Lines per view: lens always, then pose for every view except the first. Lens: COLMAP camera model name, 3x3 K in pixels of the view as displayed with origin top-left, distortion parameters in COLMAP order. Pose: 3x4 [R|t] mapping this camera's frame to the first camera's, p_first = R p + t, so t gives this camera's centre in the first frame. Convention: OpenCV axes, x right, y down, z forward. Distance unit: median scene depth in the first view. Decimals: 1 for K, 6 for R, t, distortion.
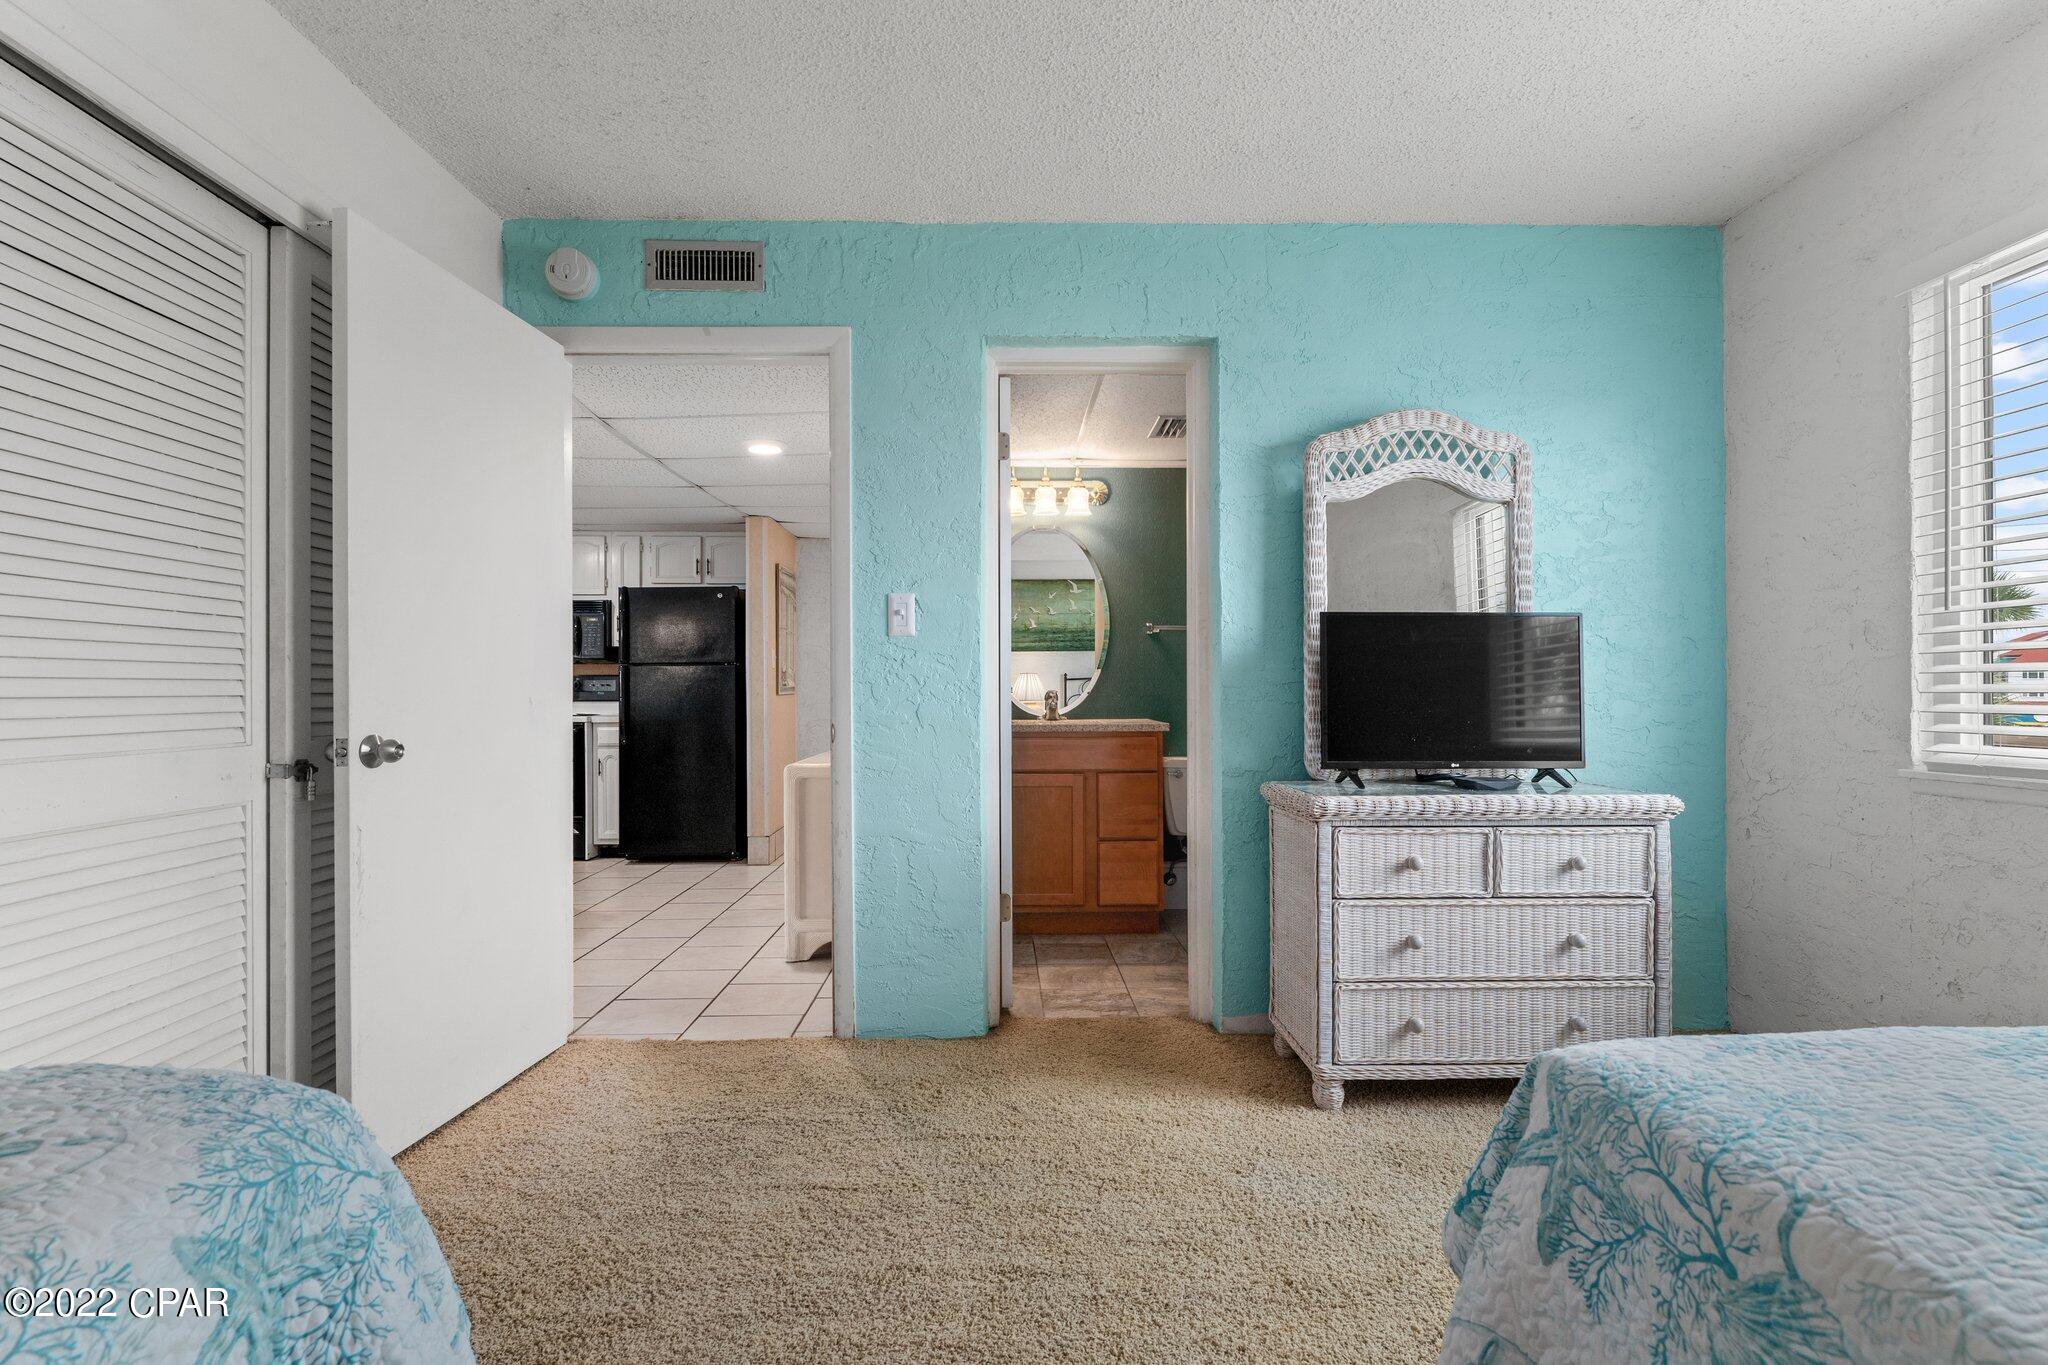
lens RADIAL K [[962.1, 0, 1024.0], [0, 962.1, 682.5], [0, 0, 1]] dist [-0.001023, -0.000040]
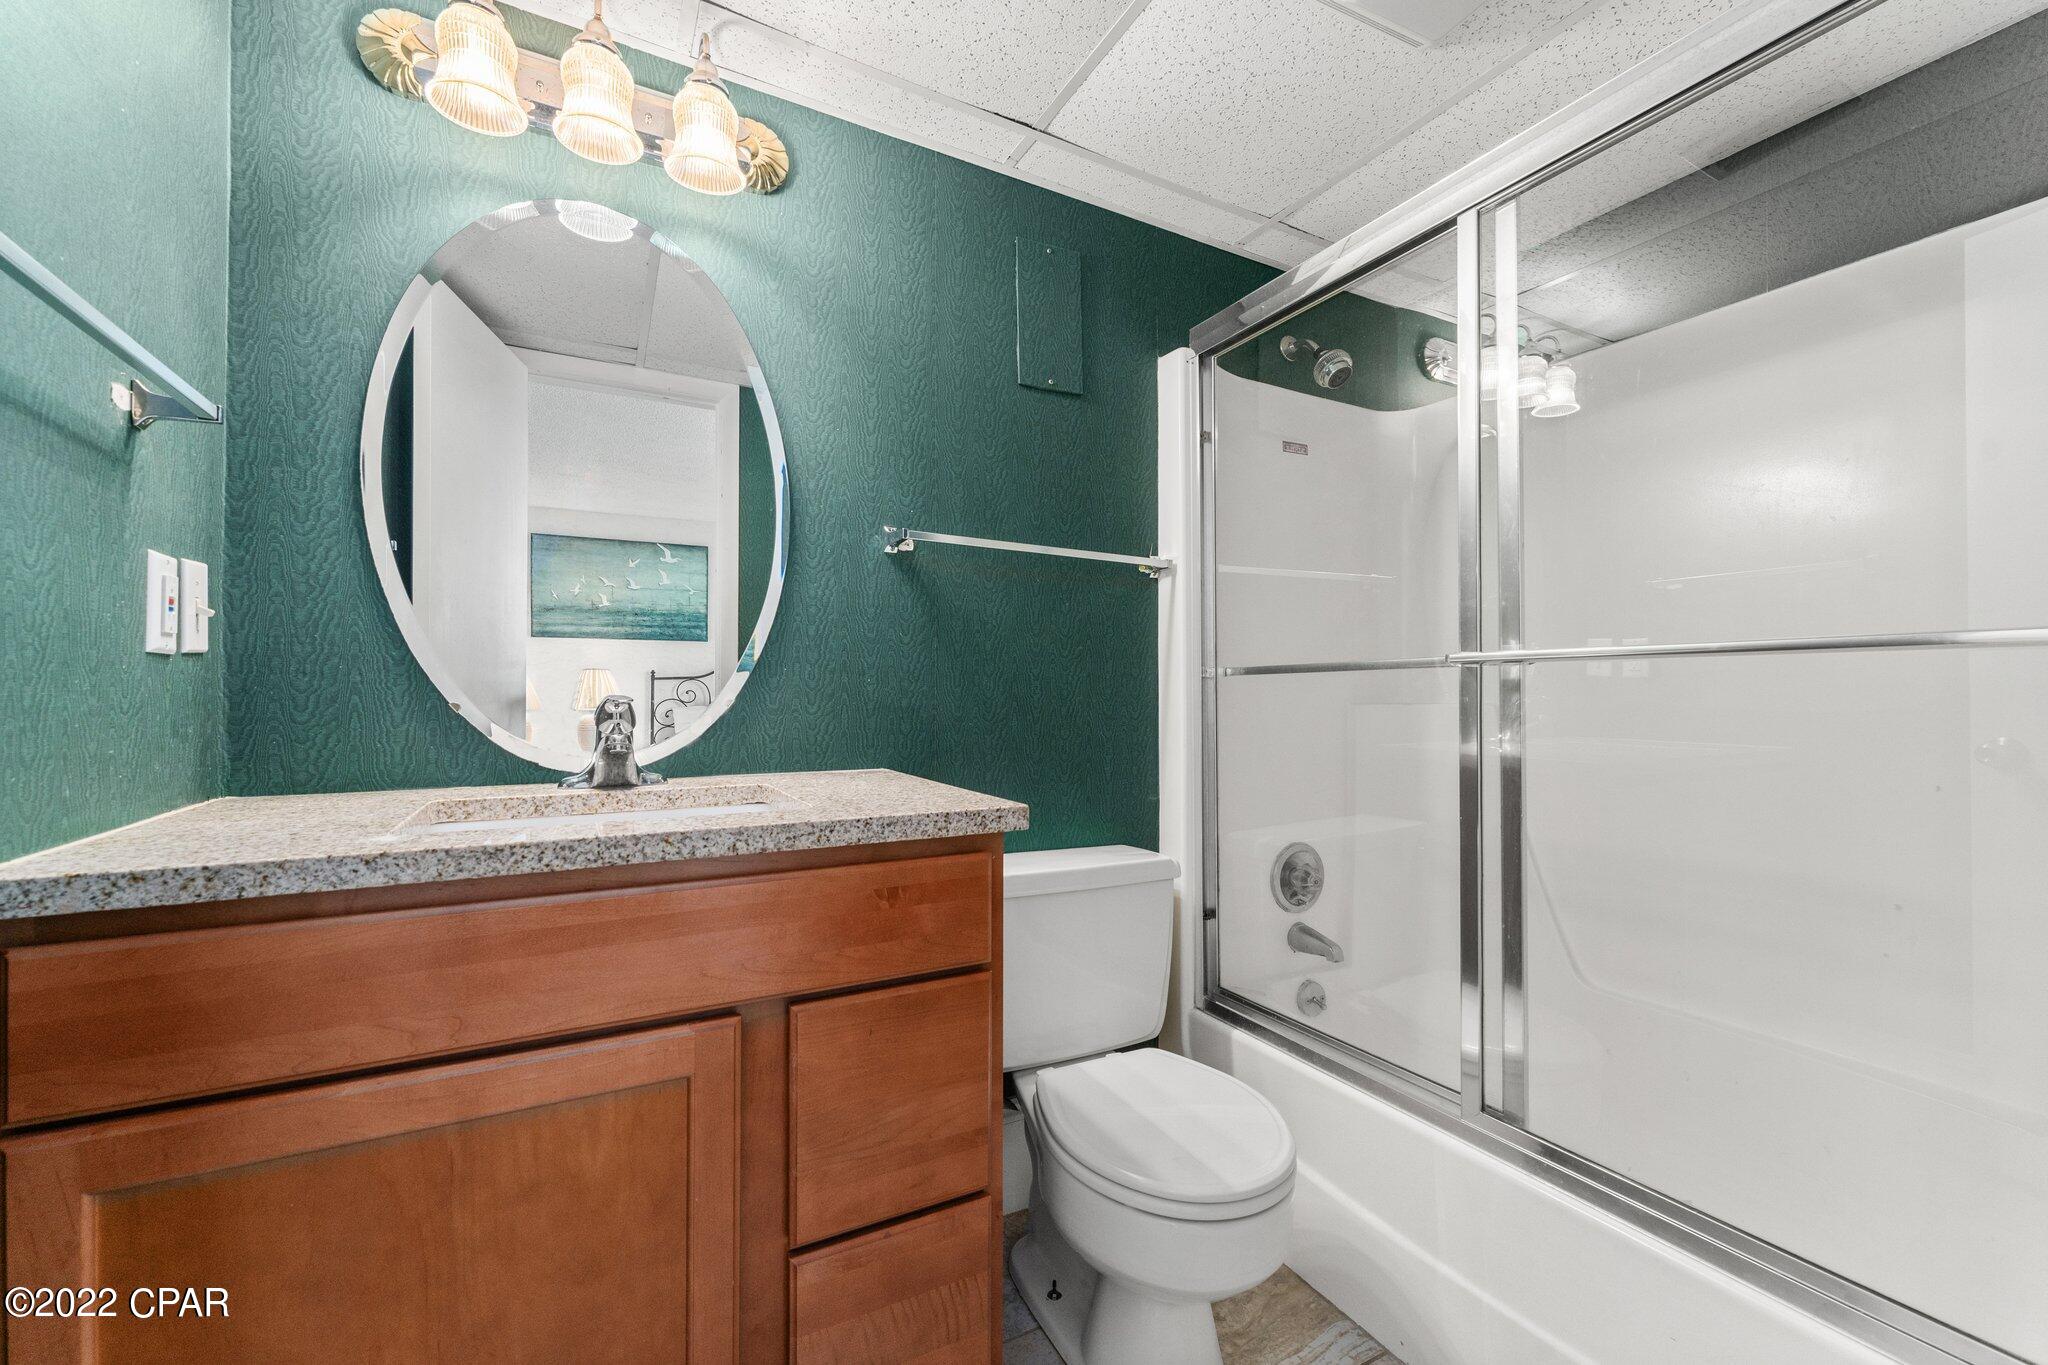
lens RADIAL K [[824.1, 0, 1024.0], [0, 824.1, 682.5], [0, 0, 1]] dist [-0.000569, 0.000193]
pose [[0.892438, 0.007564, 0.451107, 0.026674], [-0.005807, 0.999969, -0.005279, 0.004382], [-0.451133, 0.002092, 0.892454, 0.677954]]
